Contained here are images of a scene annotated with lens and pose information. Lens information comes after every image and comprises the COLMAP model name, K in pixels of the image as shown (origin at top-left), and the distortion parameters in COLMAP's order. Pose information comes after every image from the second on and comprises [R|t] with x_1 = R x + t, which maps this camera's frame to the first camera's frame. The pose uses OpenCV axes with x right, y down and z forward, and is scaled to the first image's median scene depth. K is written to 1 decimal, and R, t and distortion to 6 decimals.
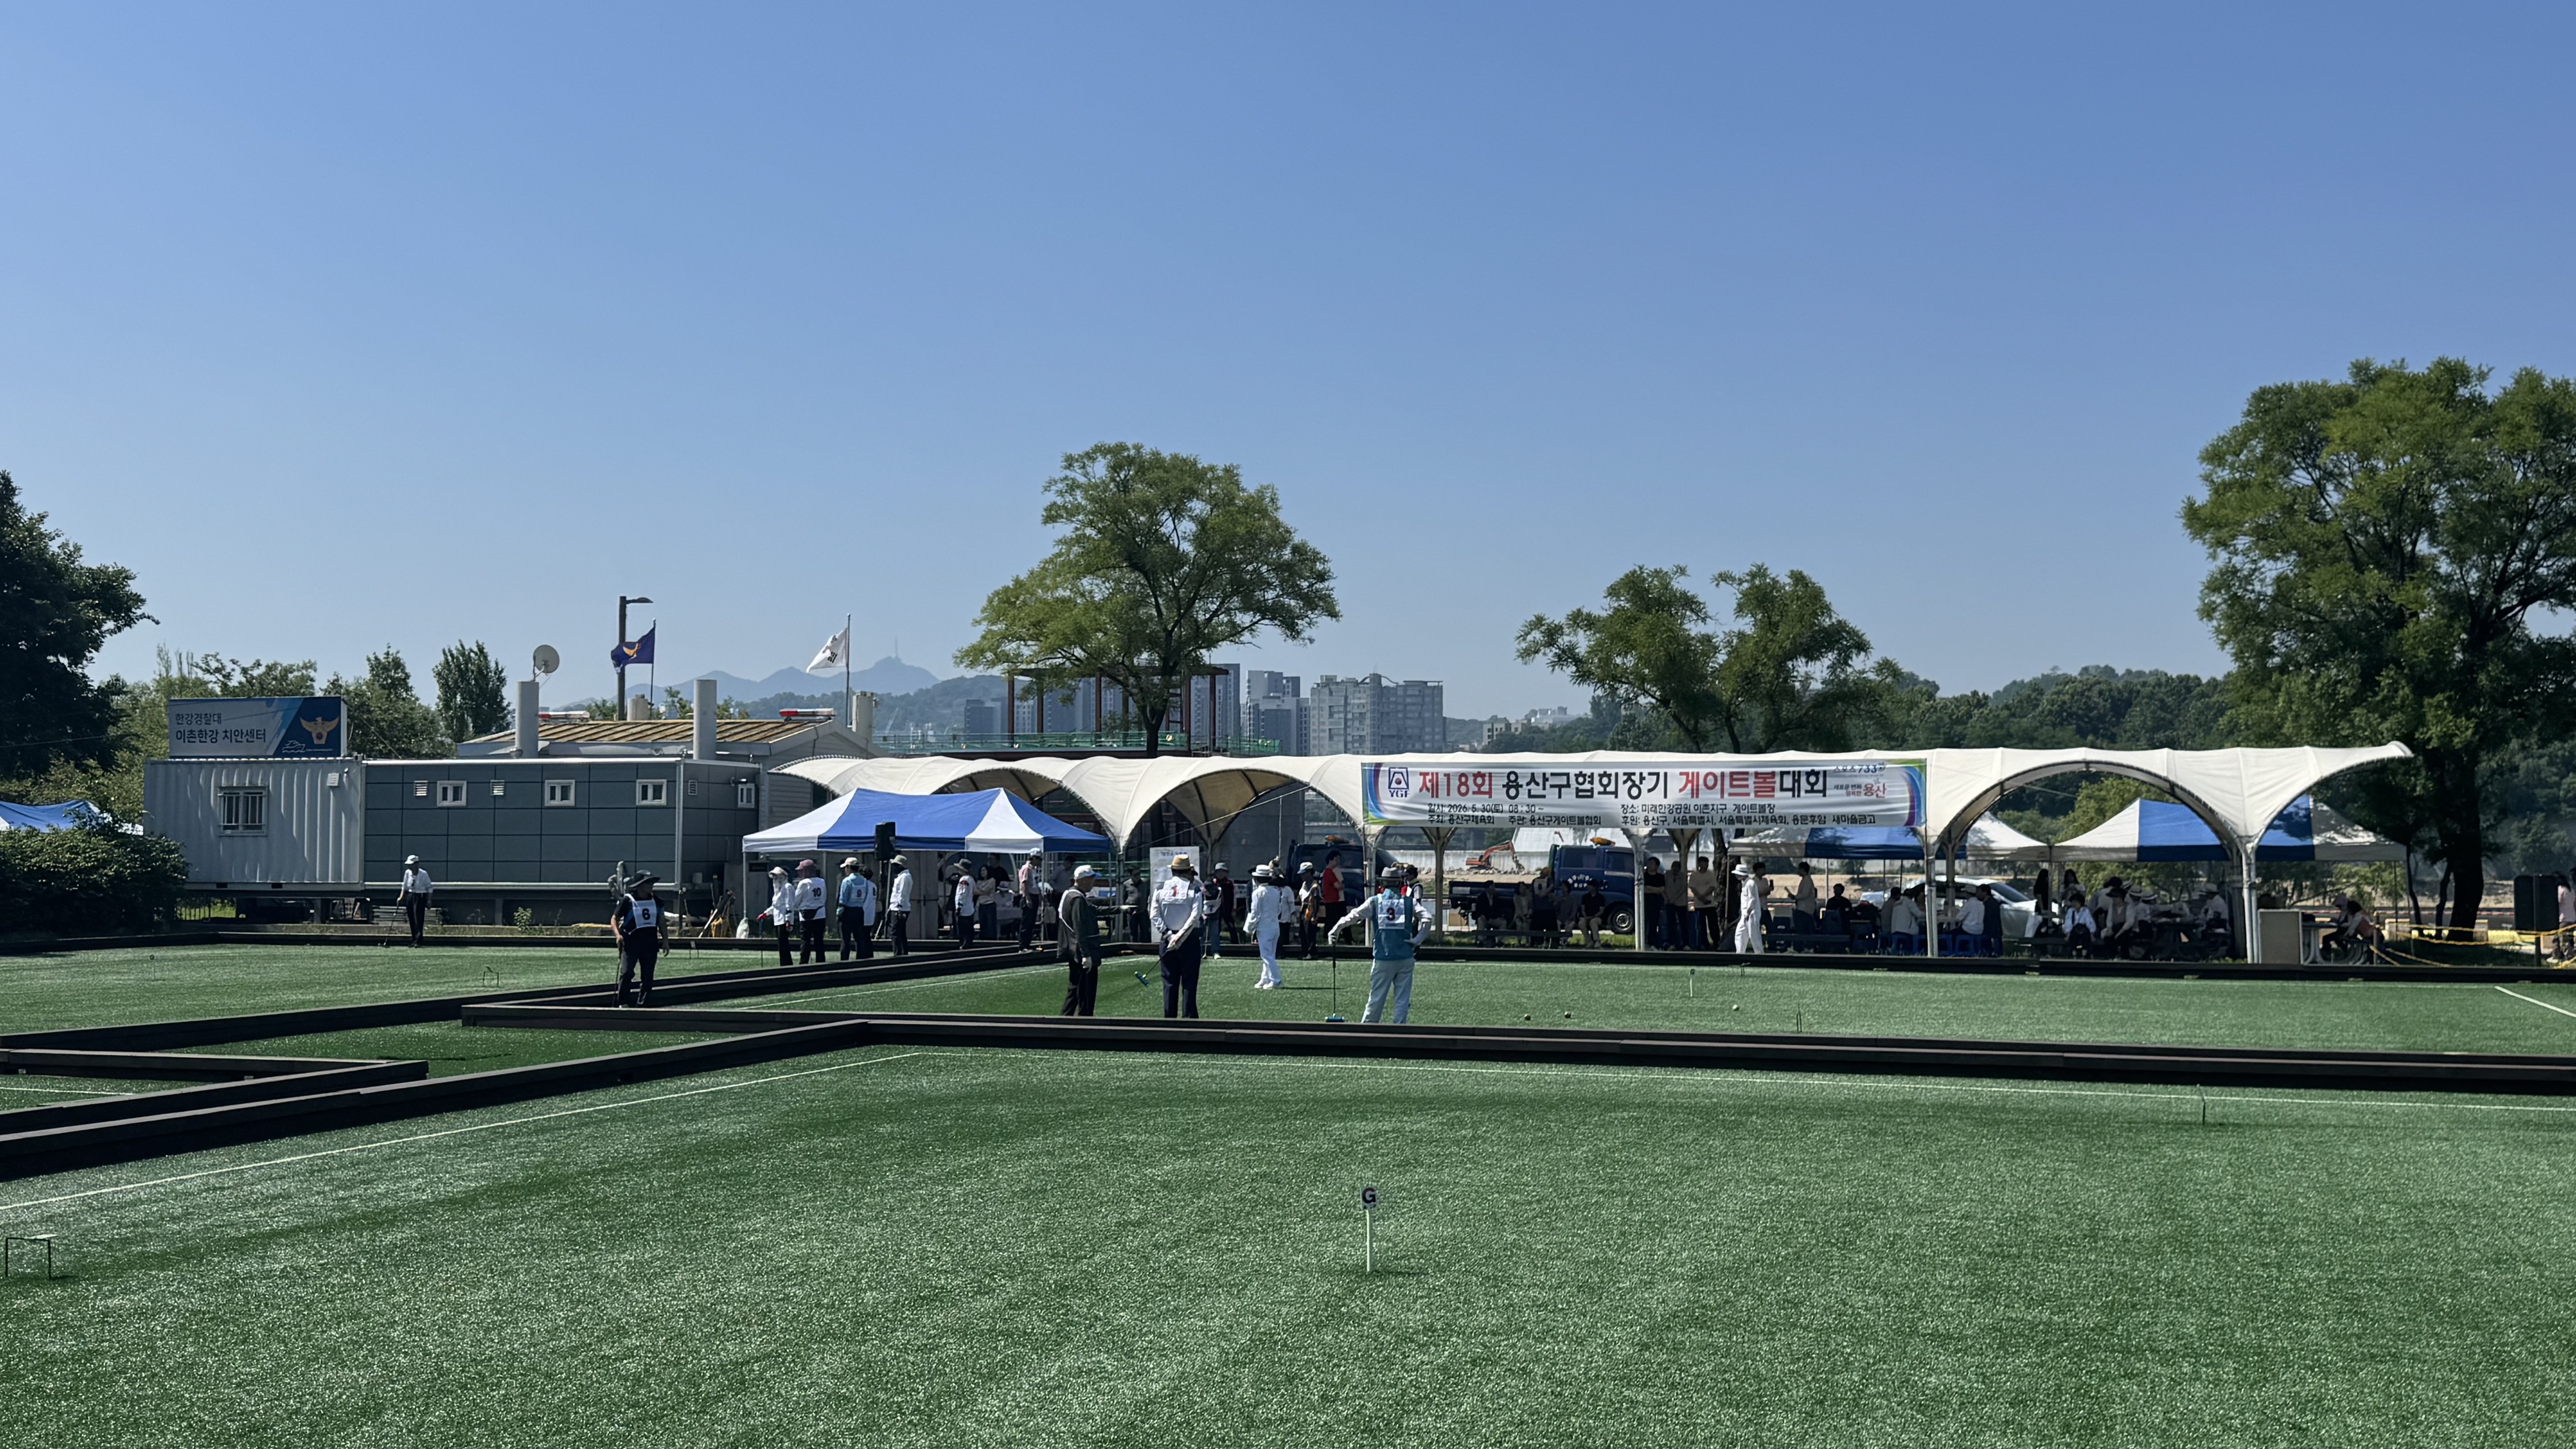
lens RADIAL K [[2635.8, 0, 1313.6], [0, 2635.8, 732.0], [0, 0, 1]] dist [0.224601, 0.000000]
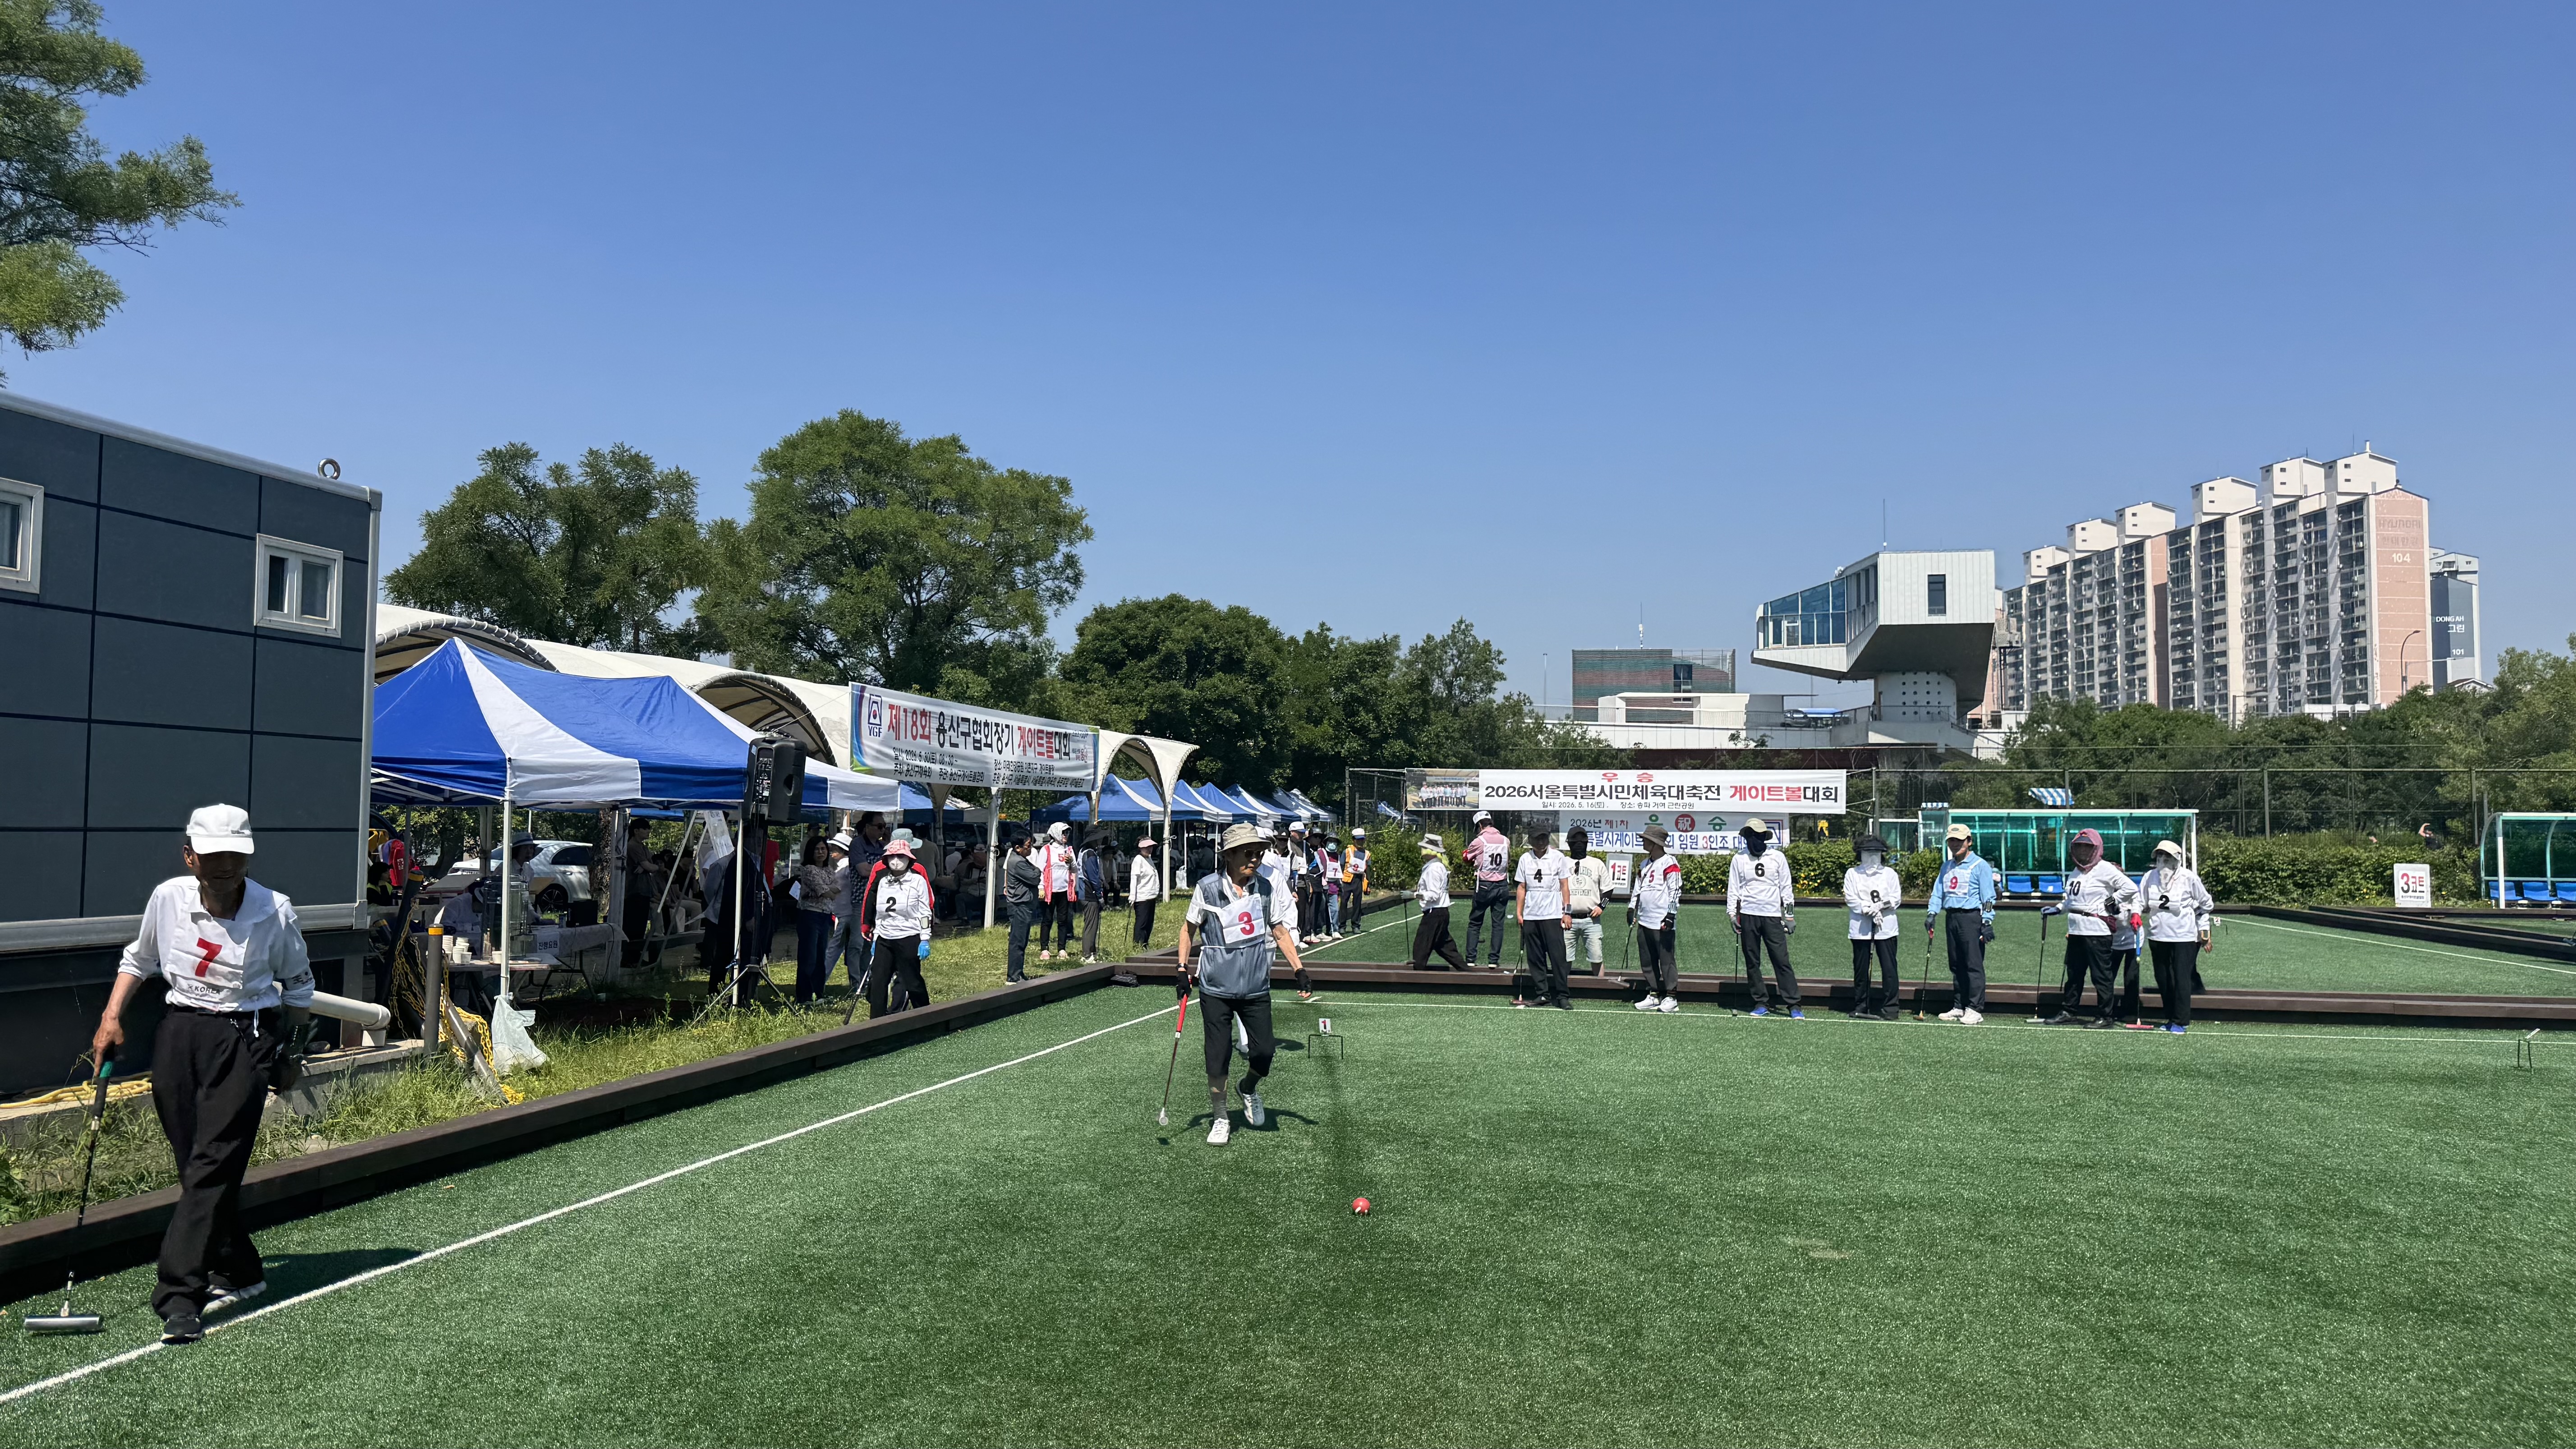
lens RADIAL K [[1798.6, 0, 1263.3], [0, 1798.6, 717.7], [0, 0, 1]] dist [0.061950, -0.012858]
pose [[-0.077402, 0.057520, 0.995339, -0.454729], [-0.050461, 0.996829, -0.061530, 0.043959], [-0.995722, -0.054988, -0.074255, 0.923176]]
